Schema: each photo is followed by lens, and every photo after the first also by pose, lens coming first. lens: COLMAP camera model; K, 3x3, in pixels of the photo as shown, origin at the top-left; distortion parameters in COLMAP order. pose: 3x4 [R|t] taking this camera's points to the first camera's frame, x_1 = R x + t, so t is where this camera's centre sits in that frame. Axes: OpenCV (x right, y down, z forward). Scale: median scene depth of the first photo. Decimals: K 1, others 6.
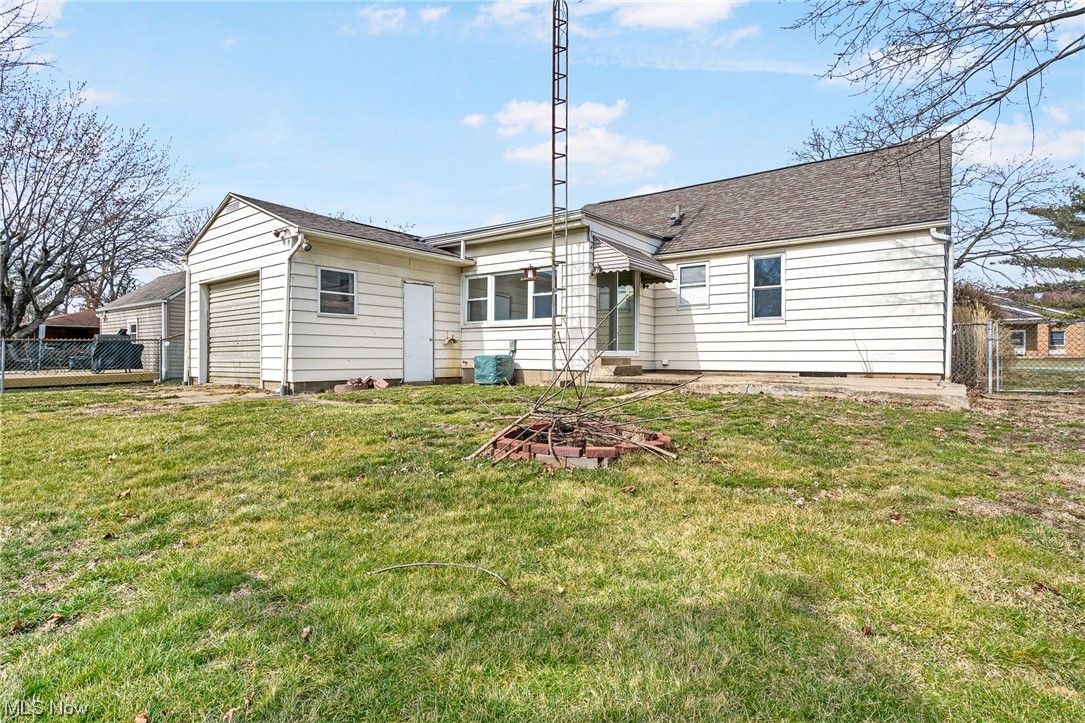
lens RADIAL K [[528.6, 0, 543.7], [0, 528.6, 361.4], [0, 0, 1]] dist [0.007420, 0.001299]
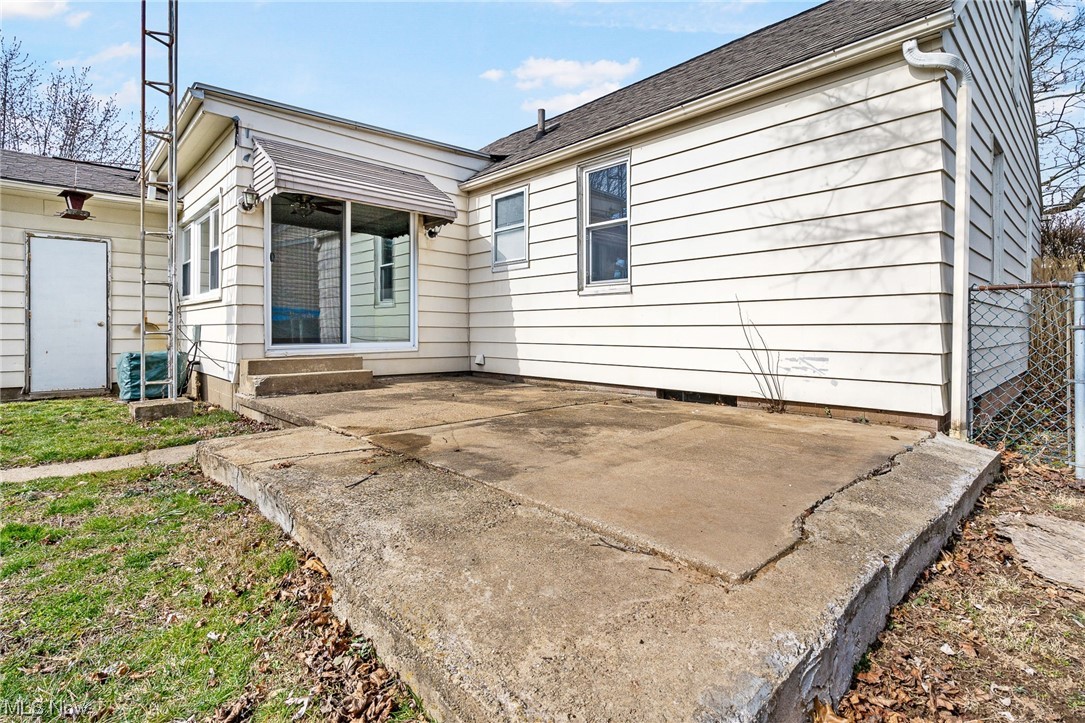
lens RADIAL K [[528.6, 0, 529.0], [0, 528.6, 328.6], [0, 0, 1]] dist [0.007420, 0.001299]
pose [[0.984434, -0.002391, -0.175741, 0.442980], [0.000405, 0.999936, -0.011333, -0.030590], [0.175756, 0.011085, 0.984371, 0.478466]]
